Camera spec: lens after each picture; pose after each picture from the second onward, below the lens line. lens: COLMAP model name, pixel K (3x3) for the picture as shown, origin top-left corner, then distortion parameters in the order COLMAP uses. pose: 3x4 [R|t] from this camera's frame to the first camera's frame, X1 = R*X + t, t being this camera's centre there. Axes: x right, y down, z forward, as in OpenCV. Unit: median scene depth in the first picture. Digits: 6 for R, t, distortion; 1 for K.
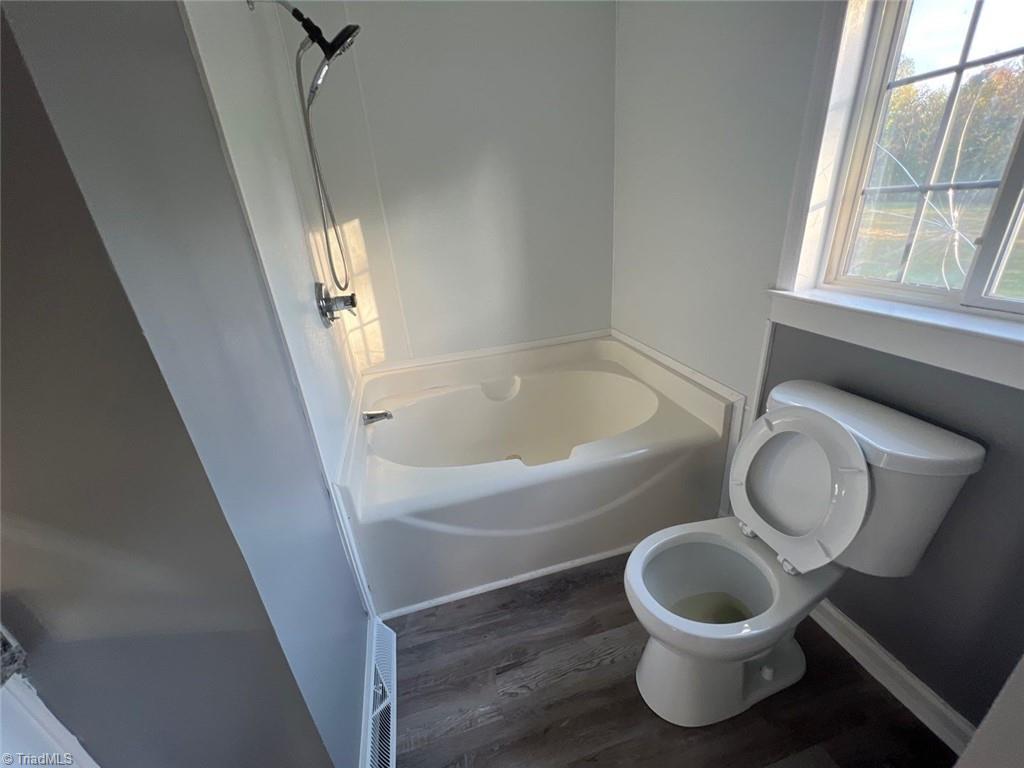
lens RADIAL K [[411.9, 0, 511.6], [0, 411.9, 384.5], [0, 0, 1]] dist [-0.000936, 0.000139]
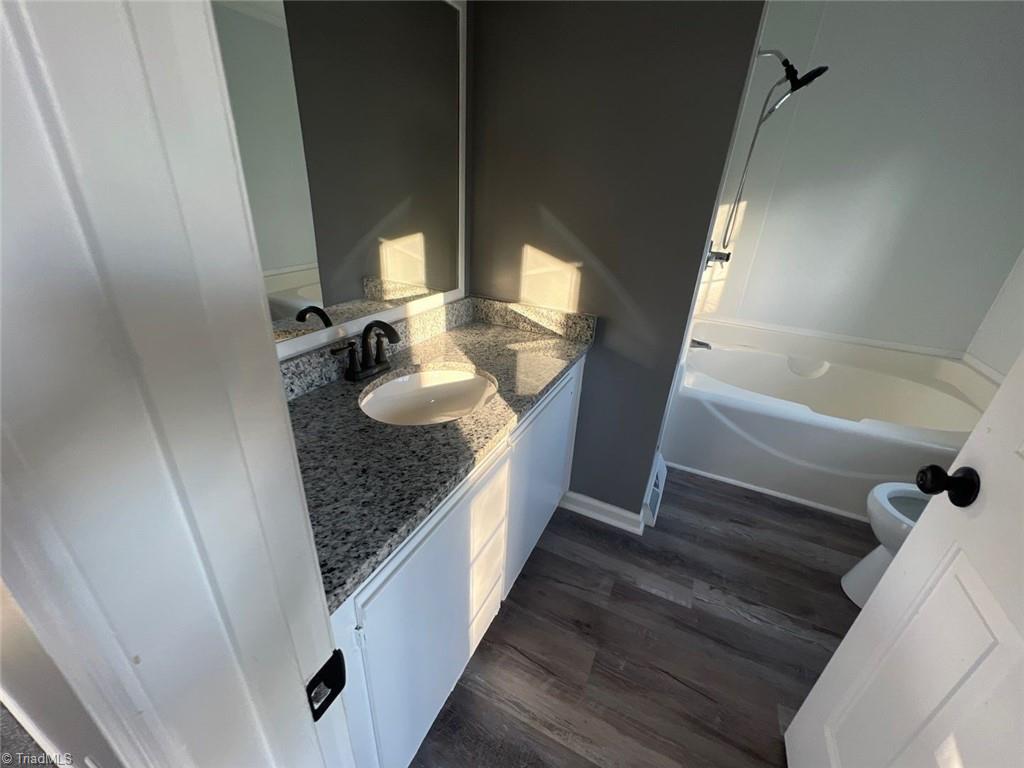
lens RADIAL K [[411.9, 0, 512.3], [0, 411.9, 383.4], [0, 0, 1]] dist [-0.000936, 0.000139]
pose [[0.753783, 0.378199, -0.537380, -0.015356], [-0.357282, 0.922215, 0.147879, 0.275653], [0.551508, 0.080527, 0.830274, -0.606950]]
